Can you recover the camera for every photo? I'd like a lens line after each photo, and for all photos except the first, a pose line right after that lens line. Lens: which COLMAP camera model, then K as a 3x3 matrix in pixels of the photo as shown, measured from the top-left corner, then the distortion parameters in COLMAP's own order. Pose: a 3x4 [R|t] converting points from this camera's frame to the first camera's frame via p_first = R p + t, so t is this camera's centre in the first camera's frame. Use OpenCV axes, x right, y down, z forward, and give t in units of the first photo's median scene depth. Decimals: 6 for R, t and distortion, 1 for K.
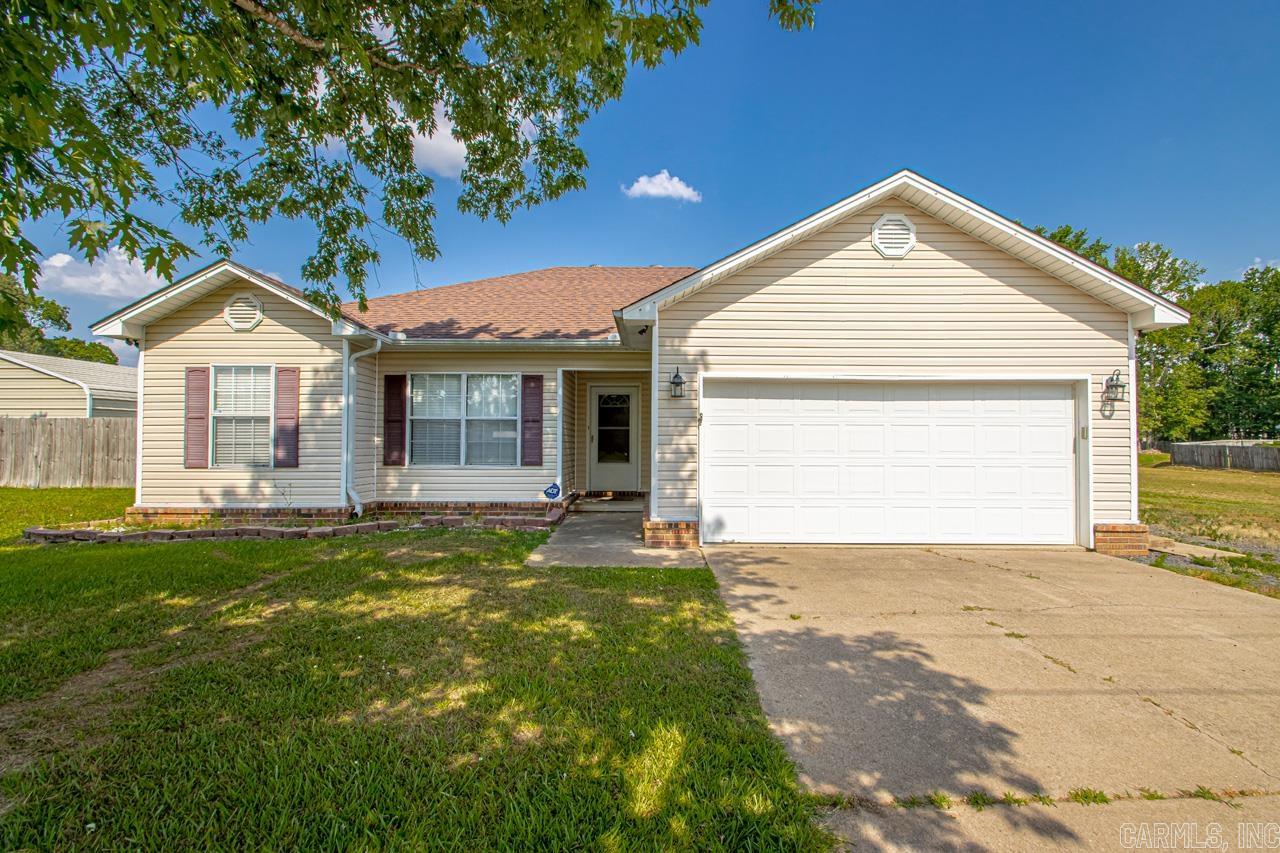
lens RADIAL K [[601.5, 0, 640.0], [0, 601.5, 426.5], [0, 0, 1]] dist [0.016673, -0.020694]
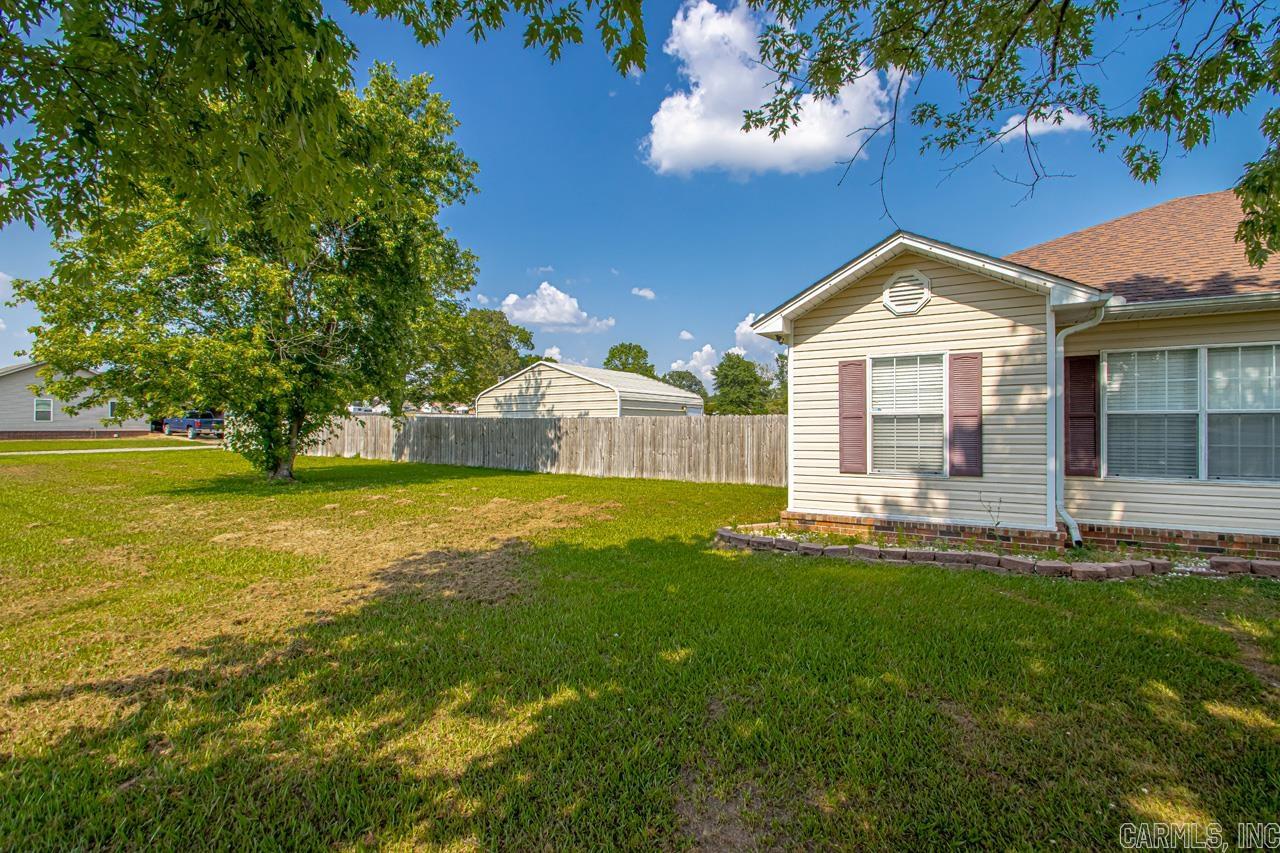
lens RADIAL K [[601.5, 0, 640.0], [0, 601.5, 426.5], [0, 0, 1]] dist [0.016673, -0.020694]
pose [[0.840588, -0.005700, -0.541645, -0.513433], [0.013736, 0.999847, 0.010795, -0.014366], [0.541501, -0.016514, 0.840538, 0.074641]]
